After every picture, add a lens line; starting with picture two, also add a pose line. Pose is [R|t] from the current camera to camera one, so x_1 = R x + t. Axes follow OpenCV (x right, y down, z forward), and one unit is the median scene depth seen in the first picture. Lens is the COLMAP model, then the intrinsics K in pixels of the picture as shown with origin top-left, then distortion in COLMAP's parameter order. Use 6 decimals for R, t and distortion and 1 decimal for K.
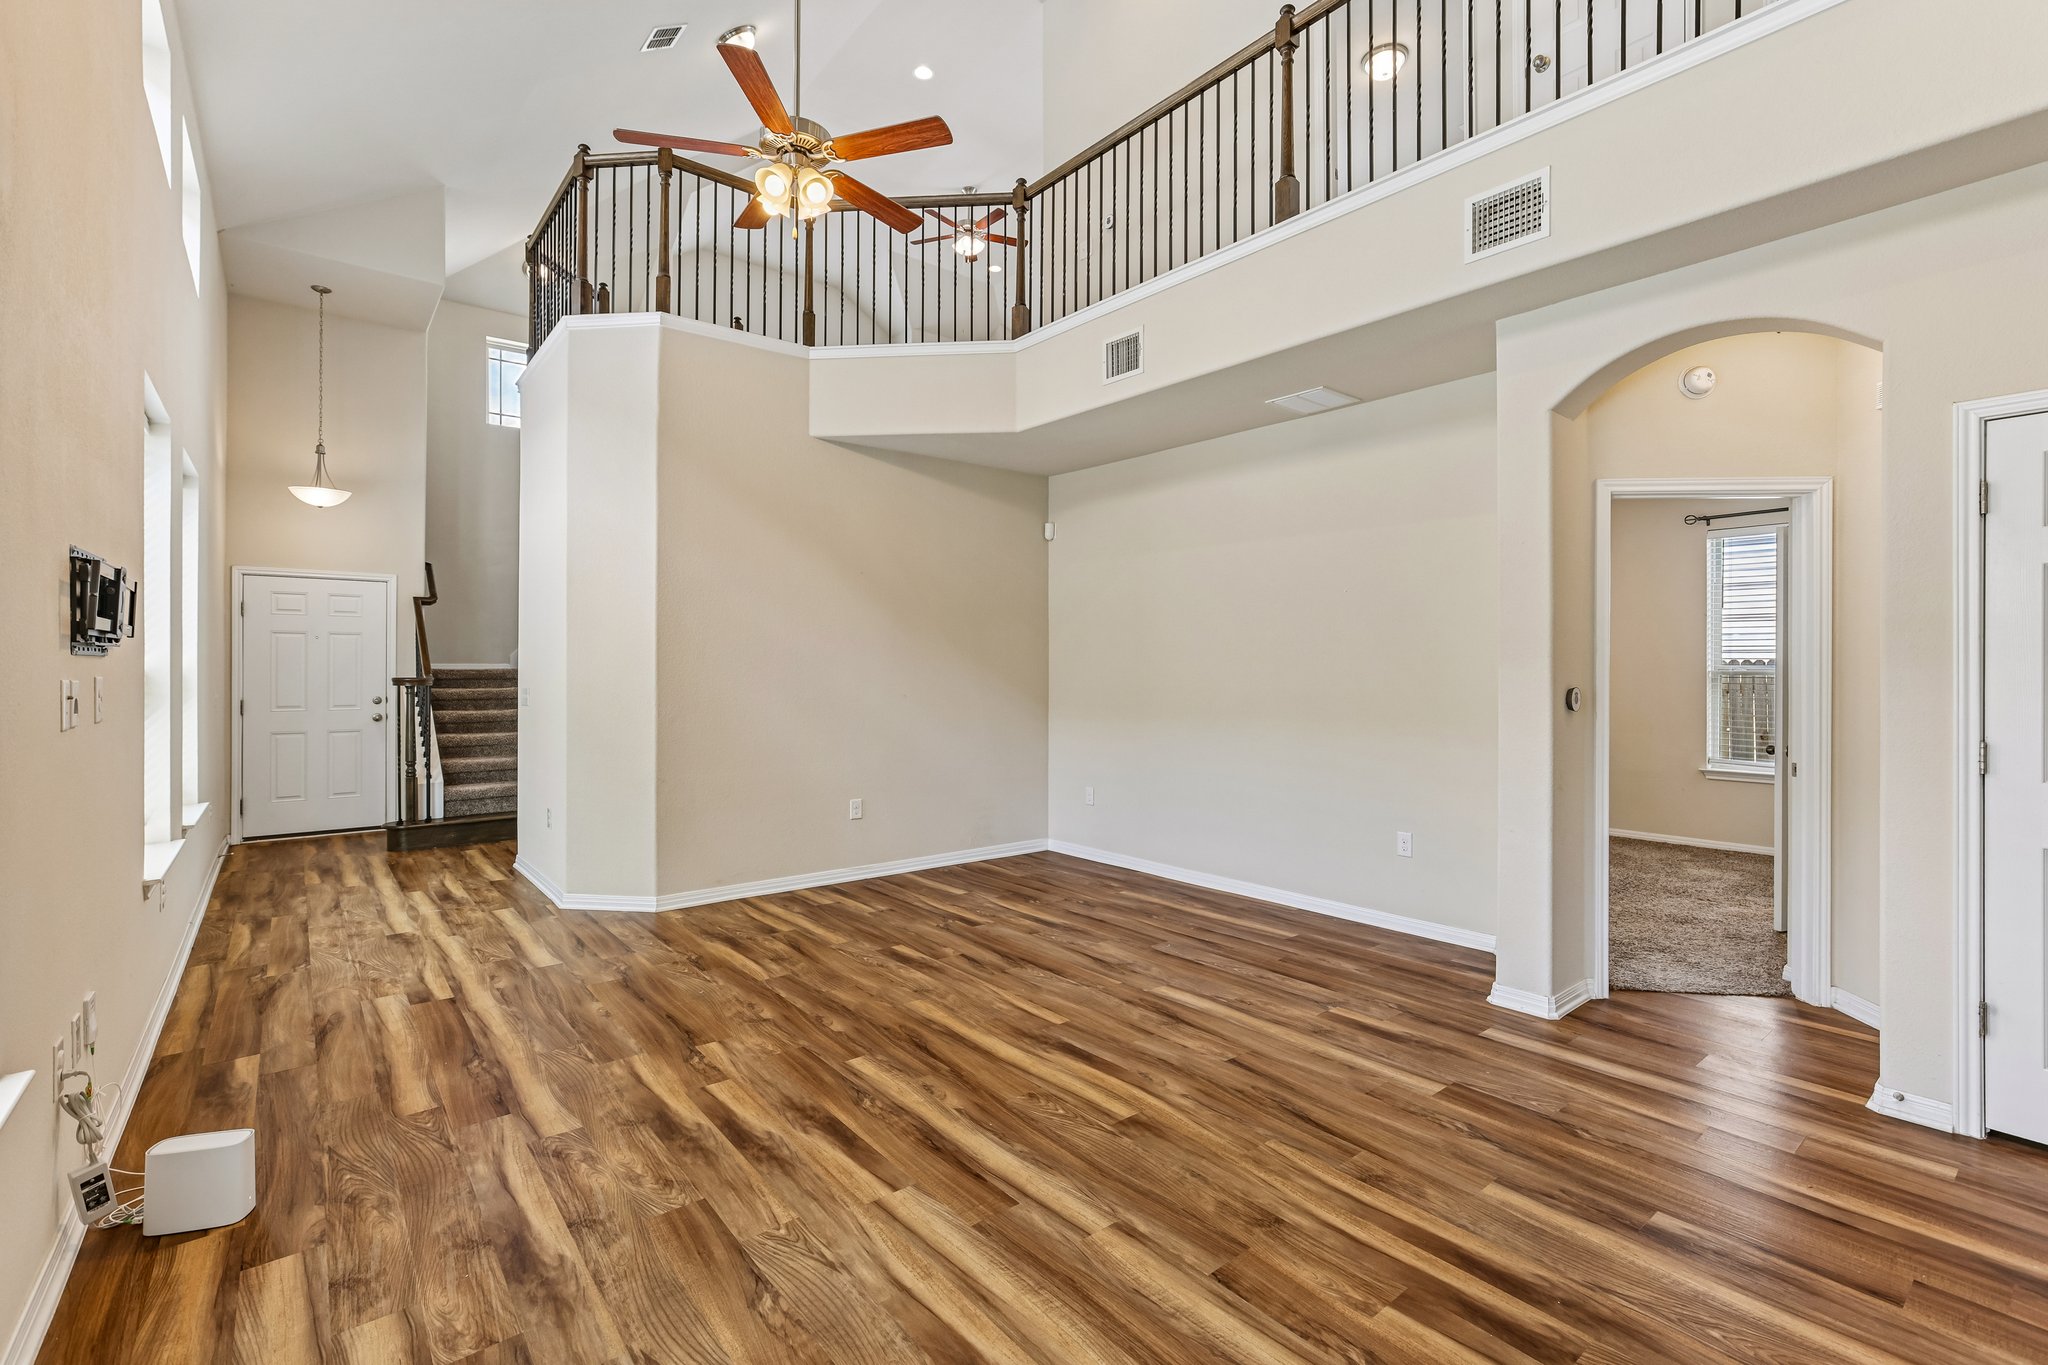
lens RADIAL K [[920.8, 0, 1018.6], [0, 920.8, 671.7], [0, 0, 1]] dist [-0.022375, 0.005240]
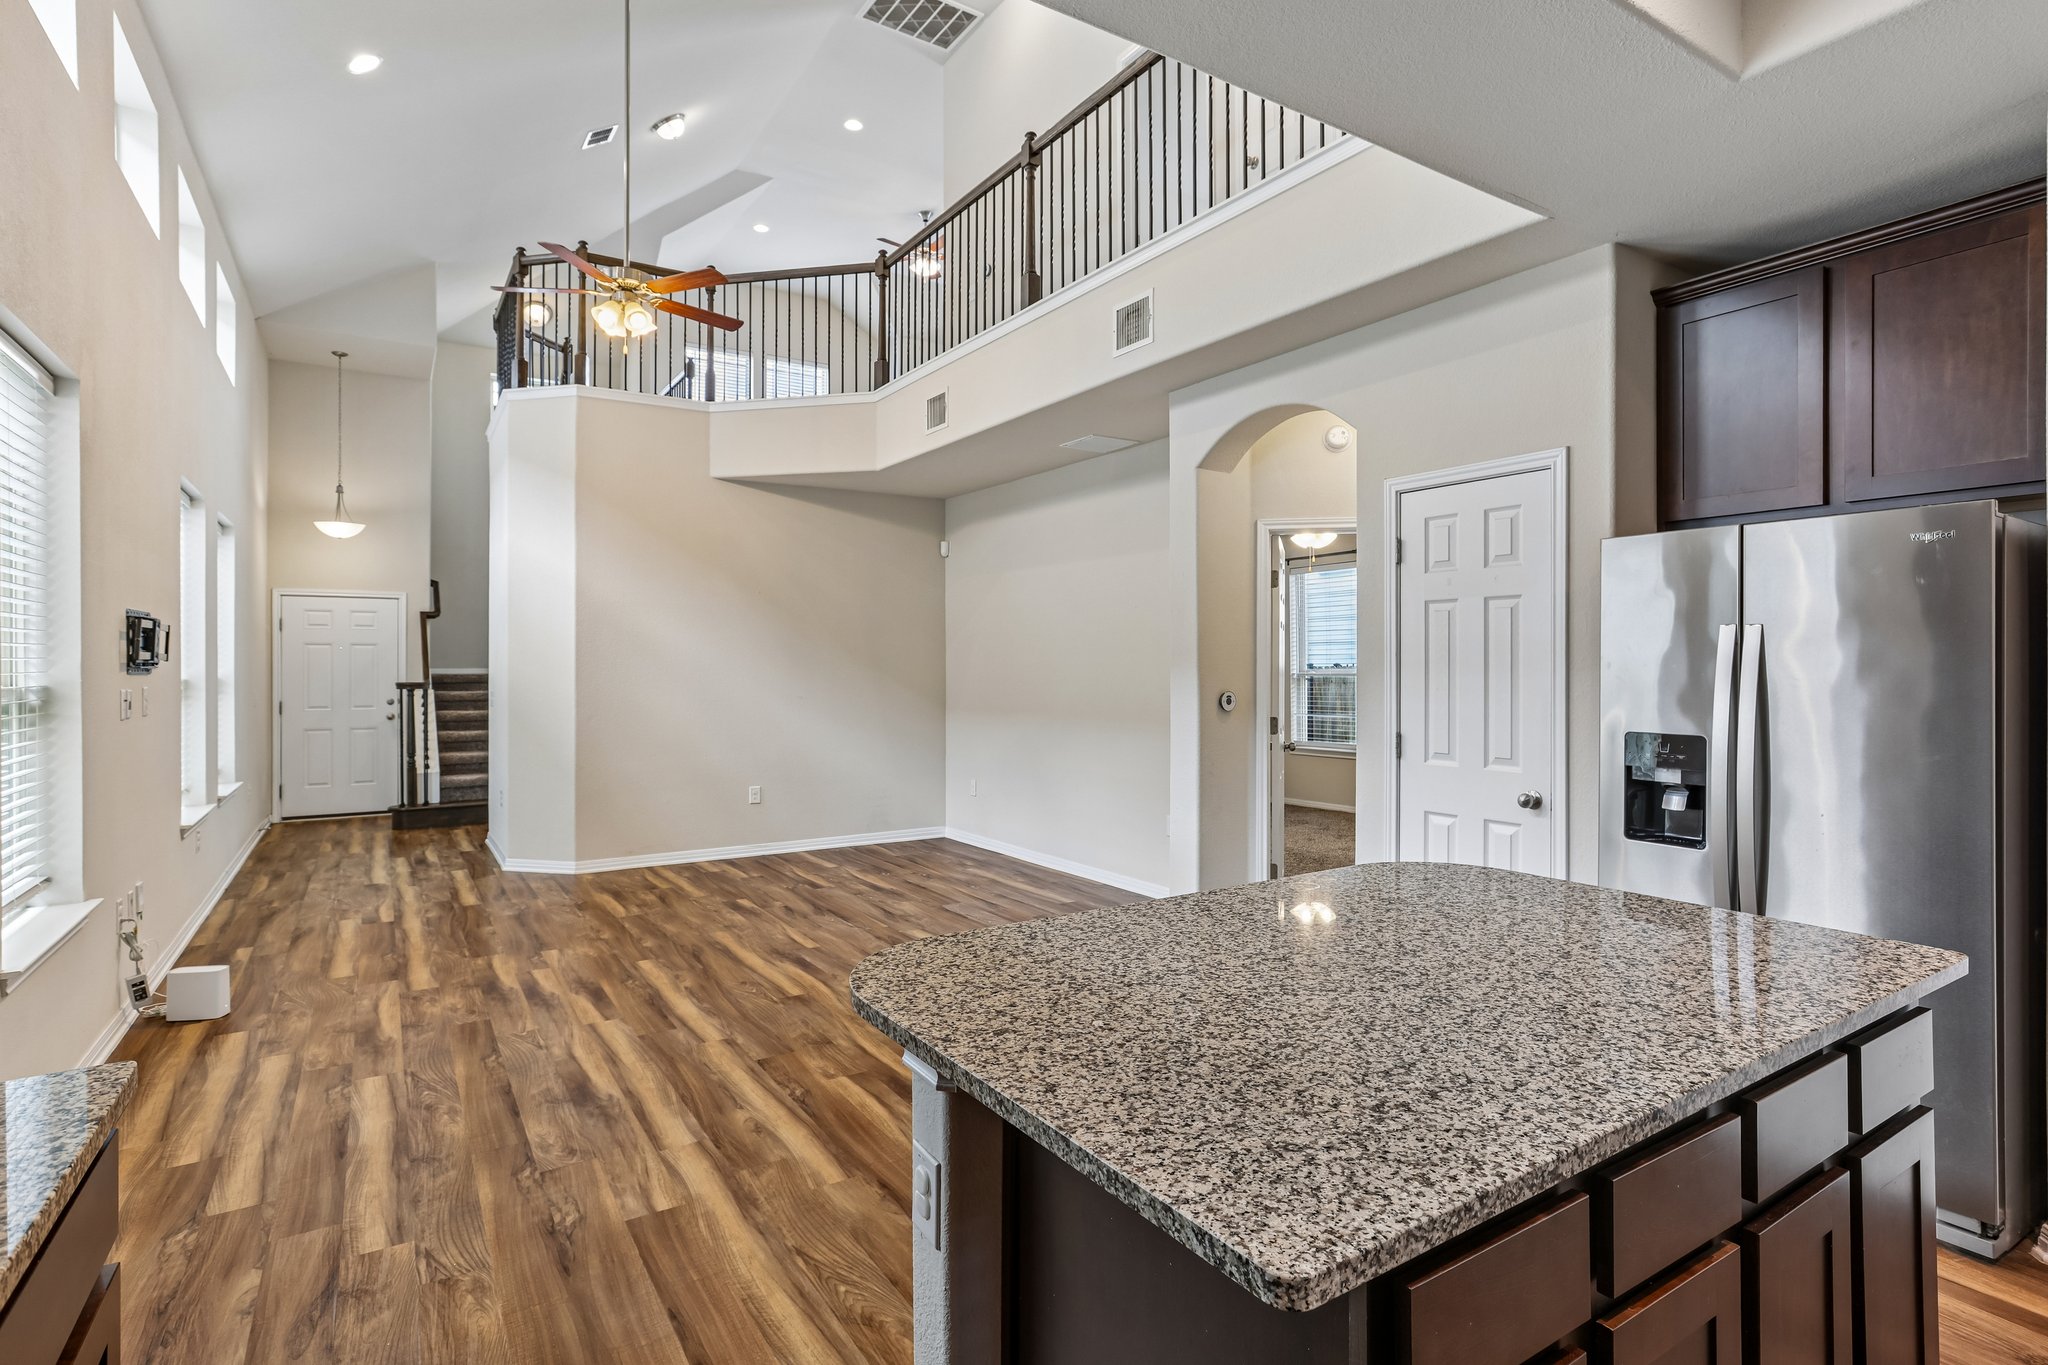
lens RADIAL K [[1034.1, 0, 1013.8], [0, 1034.1, 667.2], [0, 0, 1]] dist [-0.015916, 0.000970]
pose [[0.992915, -0.003537, -0.118772, 0.477450], [0.003268, 0.999992, -0.002461, -0.012733], [0.118780, 0.002056, 0.992919, -0.405965]]
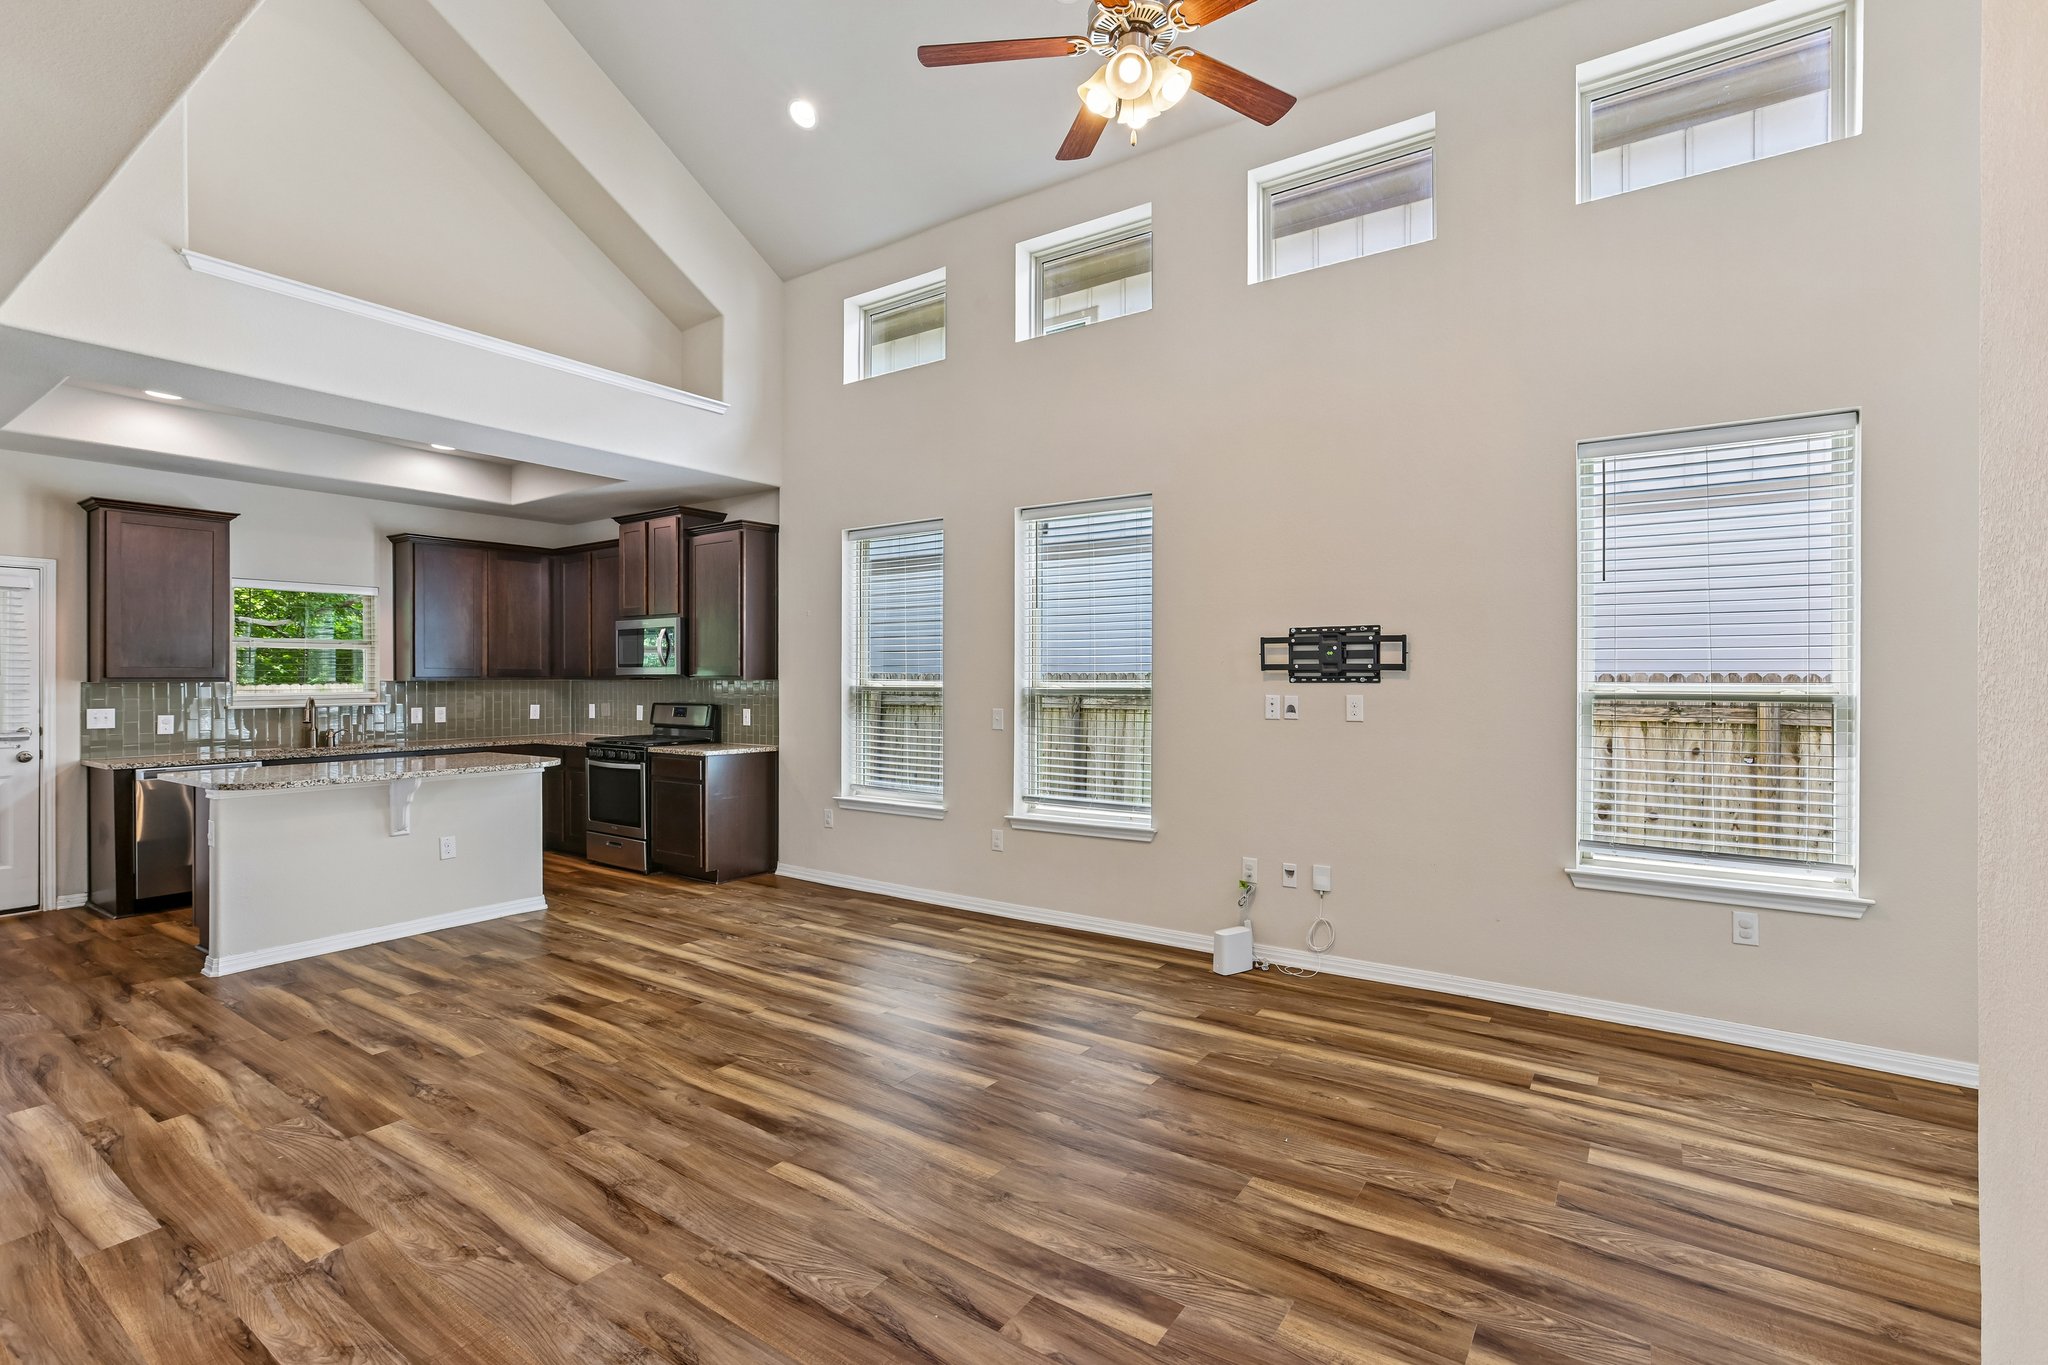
lens RADIAL K [[920.8, 0, 1018.6], [0, 920.8, 671.7], [0, 0, 1]] dist [-0.022375, 0.005240]
pose [[-0.957799, -0.003004, -0.287423, 0.070257], [-0.002018, 0.999991, -0.003726, -0.021324], [0.287432, -0.002989, -0.957796, 1.670778]]
